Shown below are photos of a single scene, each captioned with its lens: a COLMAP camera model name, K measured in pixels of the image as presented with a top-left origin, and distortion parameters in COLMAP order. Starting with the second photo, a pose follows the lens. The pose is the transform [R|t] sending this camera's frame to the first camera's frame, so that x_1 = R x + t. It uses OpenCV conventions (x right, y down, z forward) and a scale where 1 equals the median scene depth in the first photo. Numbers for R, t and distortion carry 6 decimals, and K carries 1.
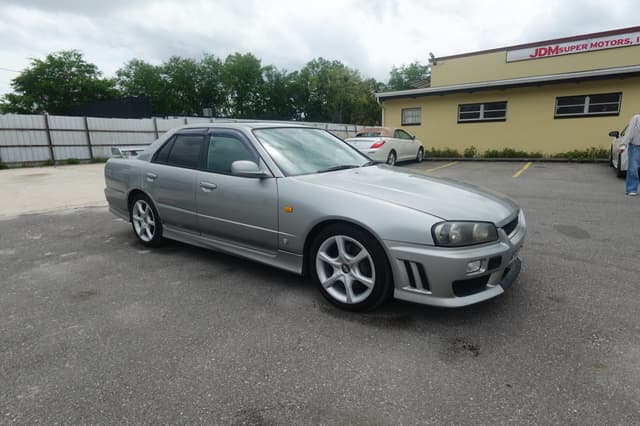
lens RADIAL K [[361.5, 0, 321.8], [0, 361.5, 211.9], [0, 0, 1]] dist [0.000913, -0.000781]
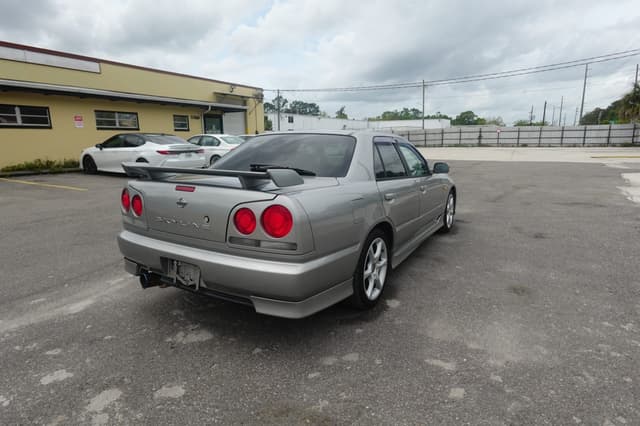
lens RADIAL K [[361.5, 0, 319.9], [0, 361.5, 213.9], [0, 0, 1]] dist [0.000913, -0.000781]
pose [[-0.108929, -0.176538, 0.978248, -0.296783], [0.203522, 0.959296, 0.195780, -0.060021], [-0.972992, 0.220421, -0.068566, 0.296570]]
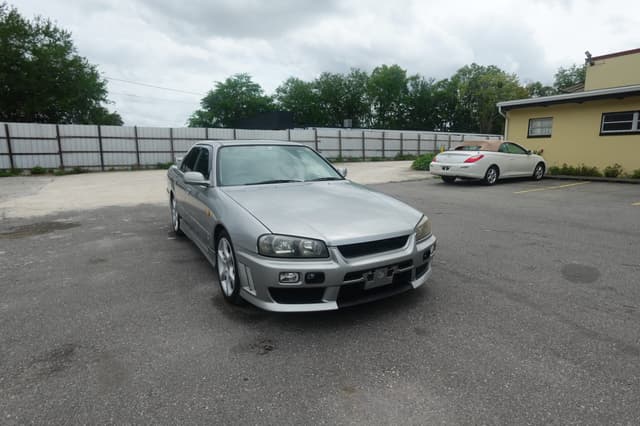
lens RADIAL K [[361.5, 0, 321.5], [0, 361.5, 213.3], [0, 0, 1]] dist [0.000913, -0.000781]
pose [[0.920030, 0.086226, -0.382244, 0.126368], [-0.094192, 0.995552, -0.002137, -0.006891], [0.380360, 0.037971, 0.924059, 0.001844]]
